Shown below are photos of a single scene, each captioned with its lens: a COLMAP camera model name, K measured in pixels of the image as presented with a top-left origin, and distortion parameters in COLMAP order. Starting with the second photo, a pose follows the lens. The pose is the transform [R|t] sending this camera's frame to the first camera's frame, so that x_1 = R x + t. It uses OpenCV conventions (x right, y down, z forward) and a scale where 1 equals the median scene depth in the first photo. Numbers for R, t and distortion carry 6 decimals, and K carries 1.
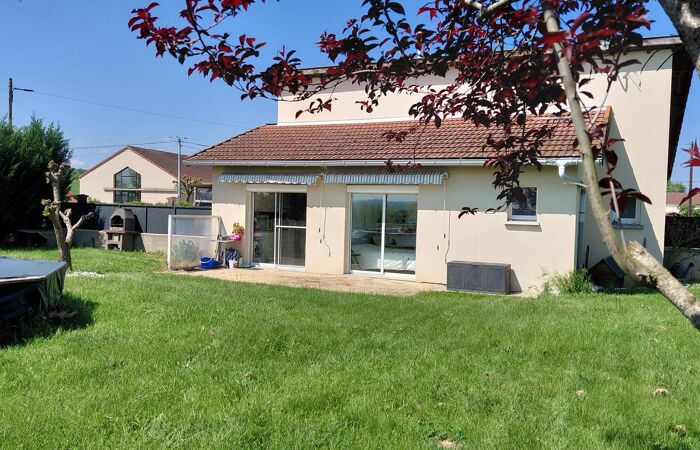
lens RADIAL K [[586.3, 0, 342.5], [0, 586.3, 221.3], [0, 0, 1]] dist [0.063670, -0.074258]
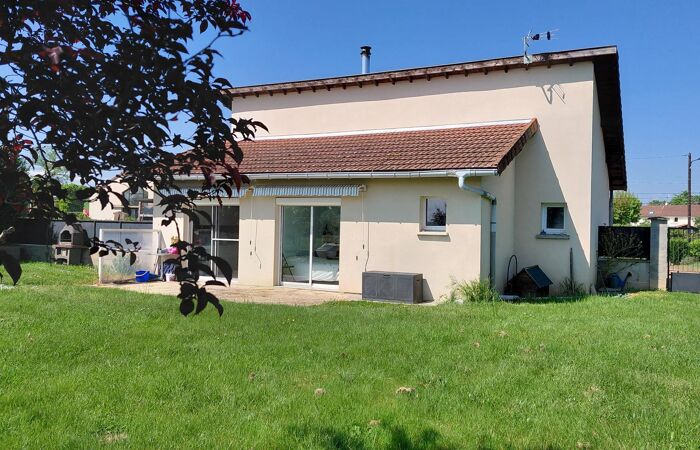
lens RADIAL K [[586.3, 0, 353.5], [0, 586.3, 221.1], [0, 0, 1]] dist [0.063670, -0.074258]
pose [[0.999798, -0.010034, -0.017425, 0.159065], [0.009597, 0.999643, -0.024955, 0.005196], [0.017669, 0.024783, 0.999537, -0.016996]]
